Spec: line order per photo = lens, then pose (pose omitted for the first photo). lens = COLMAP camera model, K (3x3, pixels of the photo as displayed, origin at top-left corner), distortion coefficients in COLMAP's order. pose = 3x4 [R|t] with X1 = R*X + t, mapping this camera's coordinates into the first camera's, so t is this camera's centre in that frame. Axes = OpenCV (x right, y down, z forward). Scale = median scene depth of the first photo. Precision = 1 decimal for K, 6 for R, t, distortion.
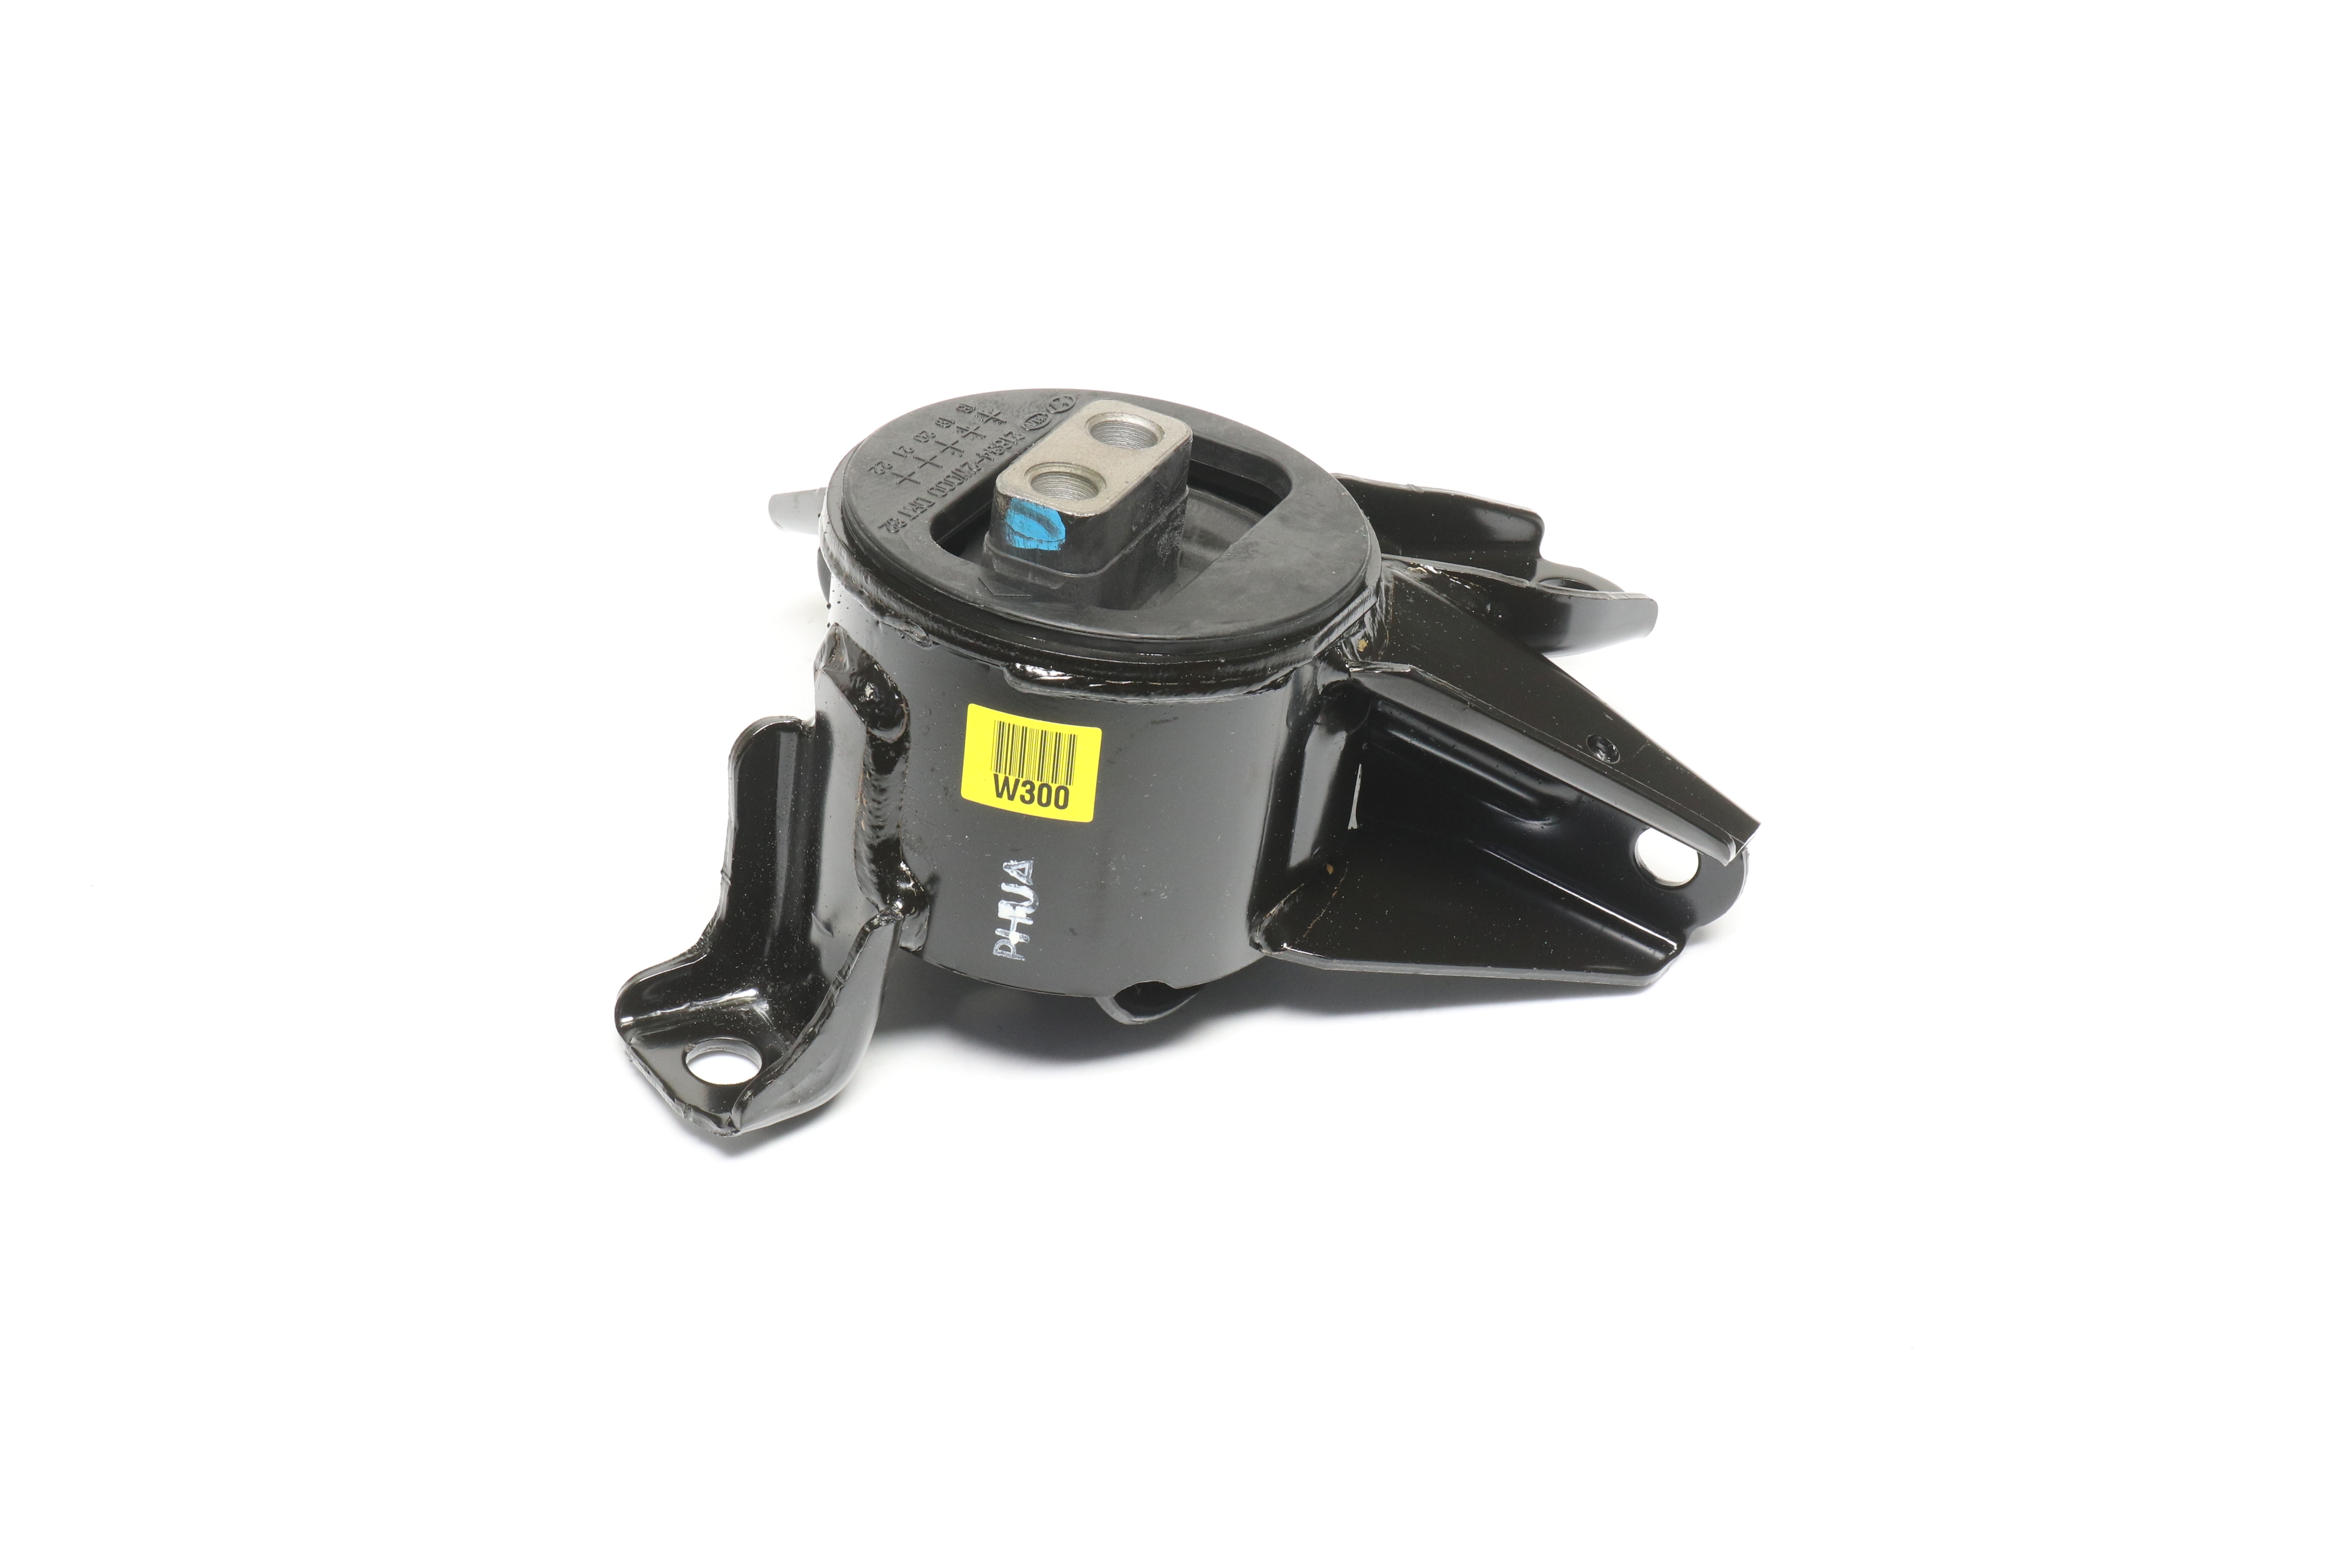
lens RADIAL K [[4094.5, 0, 1176.0], [0, 4094.5, 785.7], [0, 0, 1]] dist [-0.054169, 0.000000]
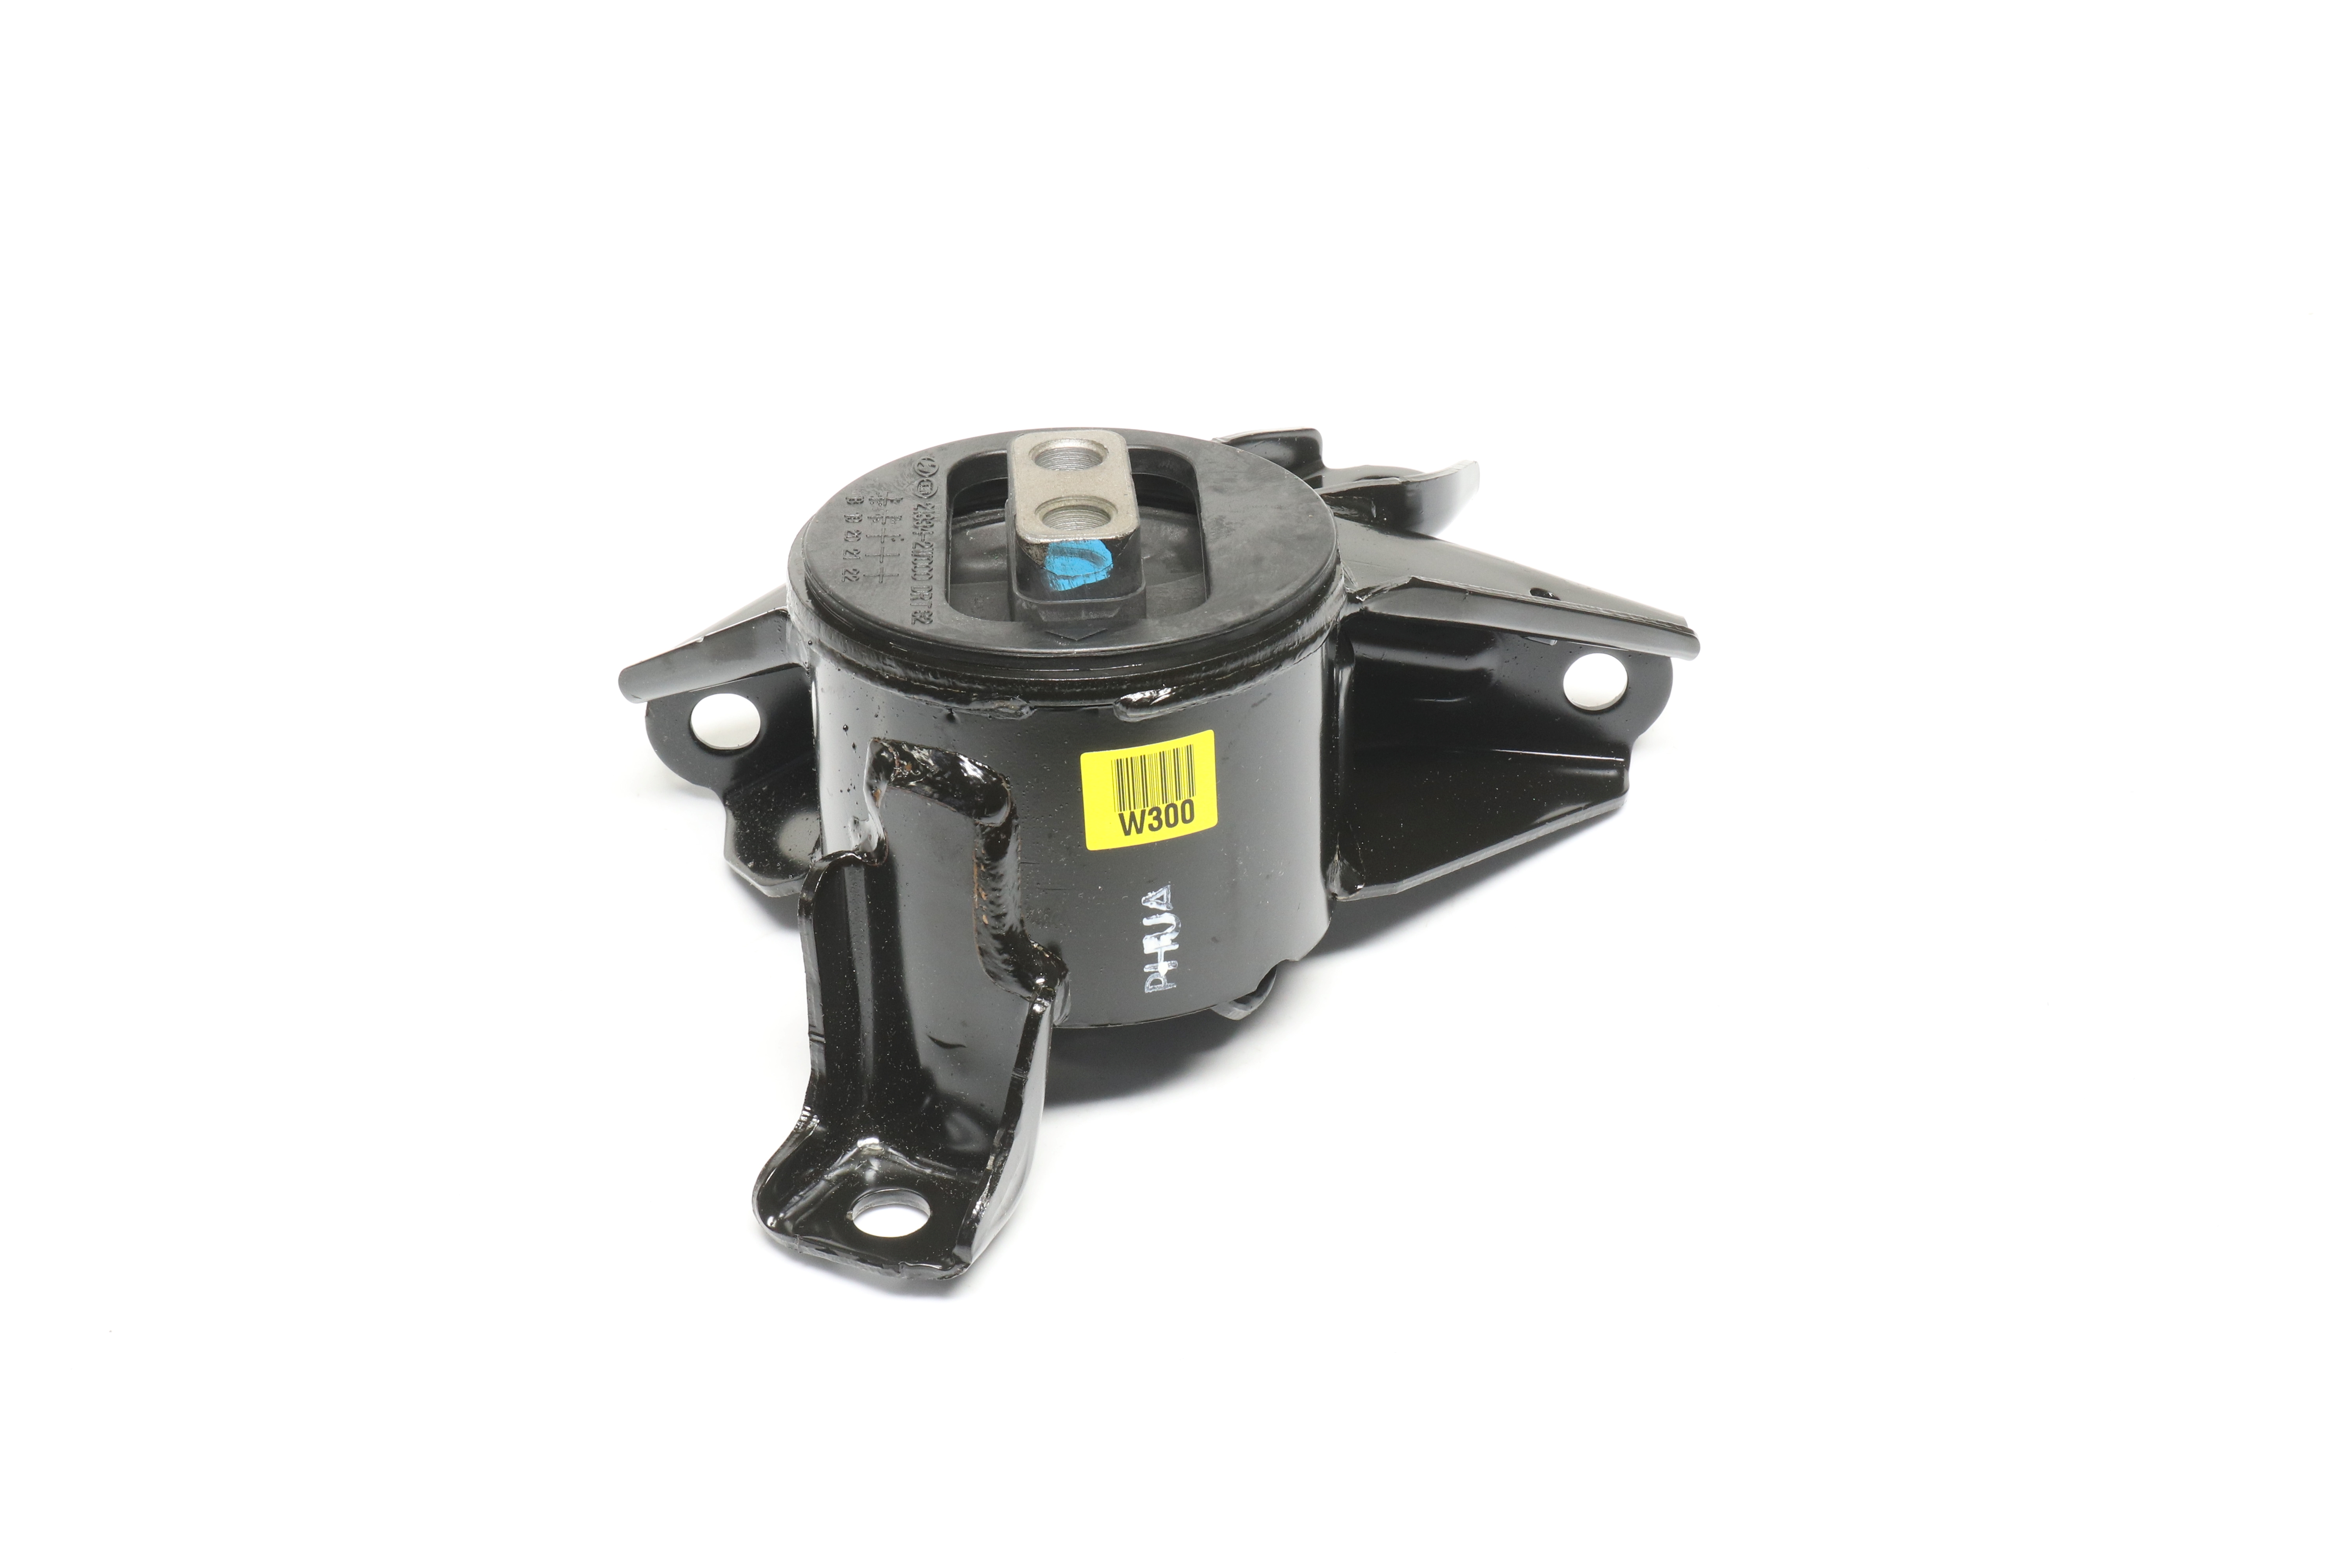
lens RADIAL K [[4094.5, 0, 1176.0], [0, 4094.5, 782.5], [0, 0, 1]] dist [-0.054169, 0.000000]
pose [[0.860978, -0.354730, 0.364532, -0.387028], [0.360243, 0.931216, 0.055330, -0.059179], [-0.359085, 0.083682, 0.929546, 0.074554]]
